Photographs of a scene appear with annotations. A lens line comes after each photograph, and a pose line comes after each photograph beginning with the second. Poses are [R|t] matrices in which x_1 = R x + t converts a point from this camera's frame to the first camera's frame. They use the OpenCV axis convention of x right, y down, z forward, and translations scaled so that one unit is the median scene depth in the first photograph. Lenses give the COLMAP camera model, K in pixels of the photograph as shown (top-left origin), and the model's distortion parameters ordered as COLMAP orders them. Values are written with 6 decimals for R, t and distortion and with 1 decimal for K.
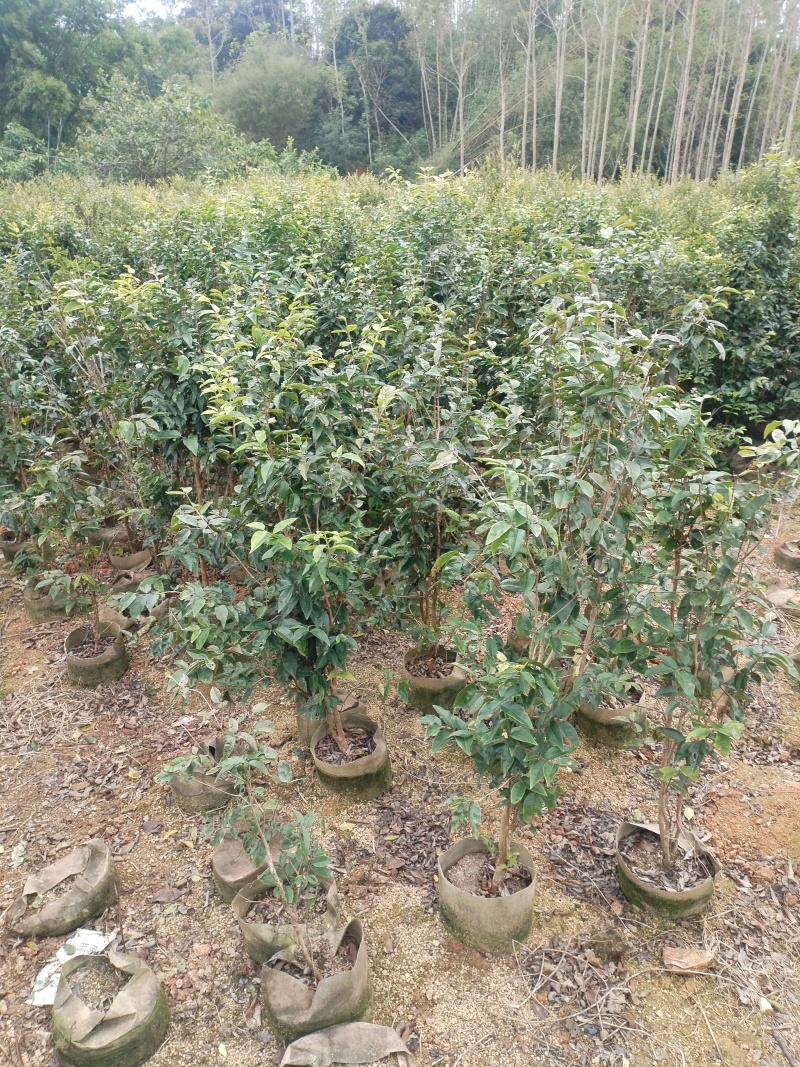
lens RADIAL K [[782.4, 0, 399.2], [0, 782.4, 525.8], [0, 0, 1]] dist [-0.000865, -0.022004]
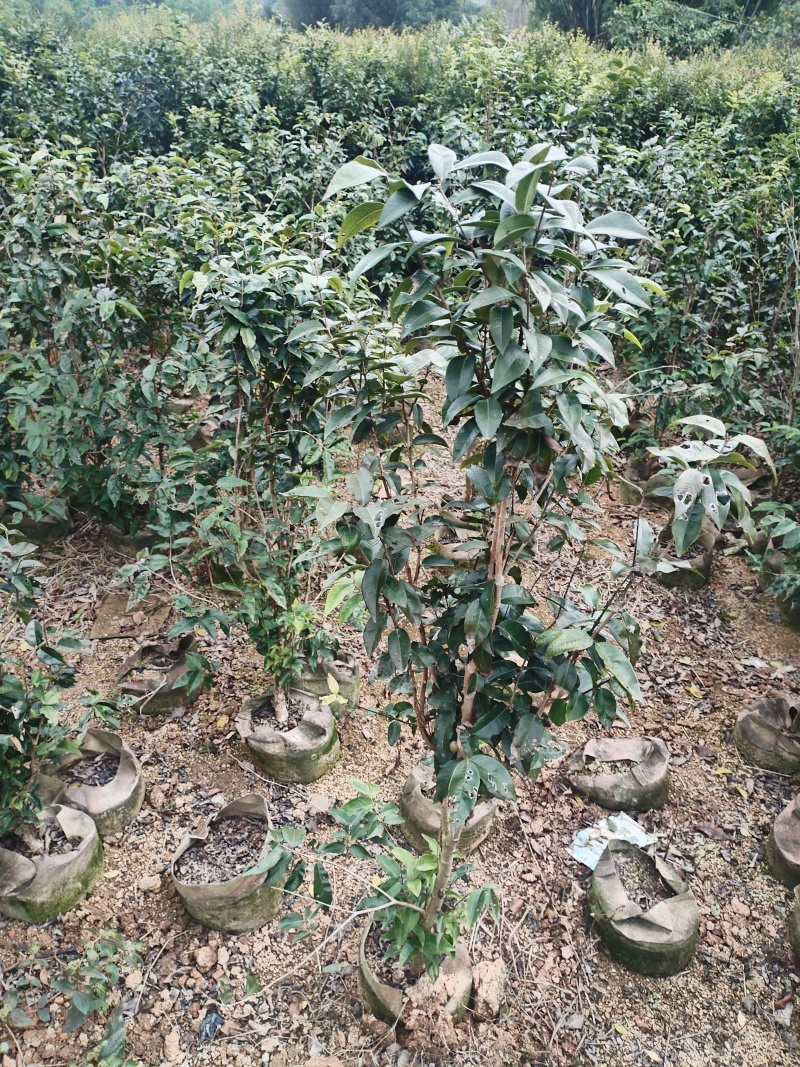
lens RADIAL K [[782.4, 0, 398.2], [0, 782.4, 538.2], [0, 0, 1]] dist [-0.000865, -0.022004]
pose [[0.743728, 0.380744, -0.549457, -0.194449], [-0.300655, 0.924640, 0.233768, 0.033107], [0.597056, -0.008662, 0.802153, 0.005417]]
